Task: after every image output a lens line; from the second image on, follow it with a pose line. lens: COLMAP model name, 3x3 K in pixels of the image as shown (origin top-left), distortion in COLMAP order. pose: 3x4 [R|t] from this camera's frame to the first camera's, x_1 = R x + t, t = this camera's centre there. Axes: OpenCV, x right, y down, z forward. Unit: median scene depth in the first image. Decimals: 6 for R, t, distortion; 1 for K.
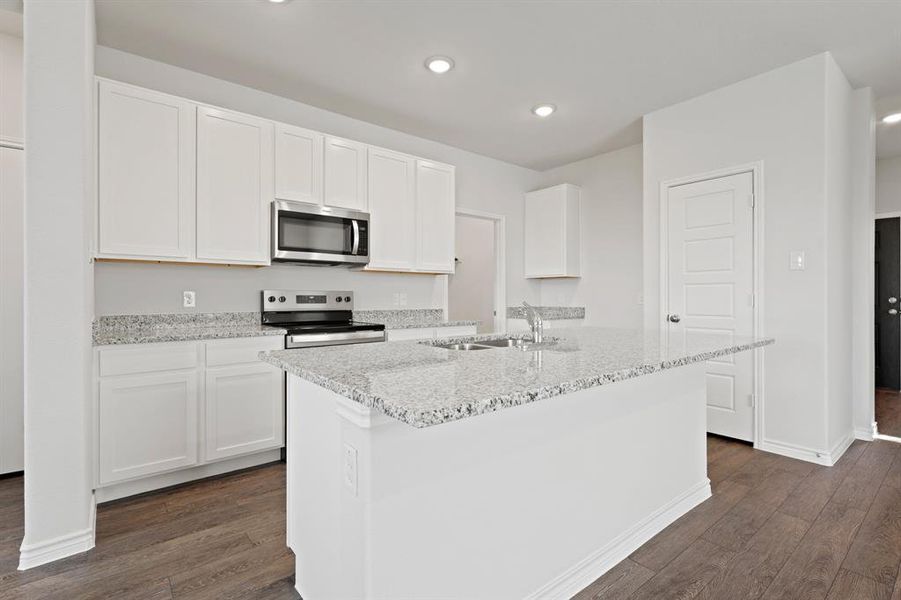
lens RADIAL K [[402.0, 0, 400.7], [0, 402.0, 298.1], [0, 0, 1]] dist [0.000281, 0.000042]
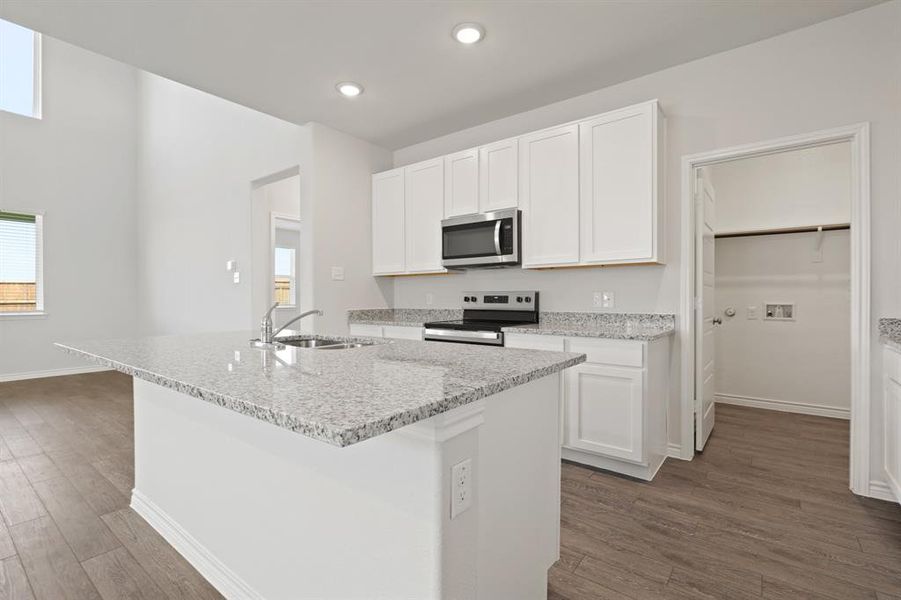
lens RADIAL K [[414.6, 0, 450.5], [0, 414.6, 300.0], [0, 0, 1]] dist [0.000504, -0.000355]
pose [[0.296213, 0.004137, -0.955113, 0.788015], [0.001252, 0.999988, 0.004719, -0.000708], [0.955121, -0.002594, 0.296205, 0.543704]]
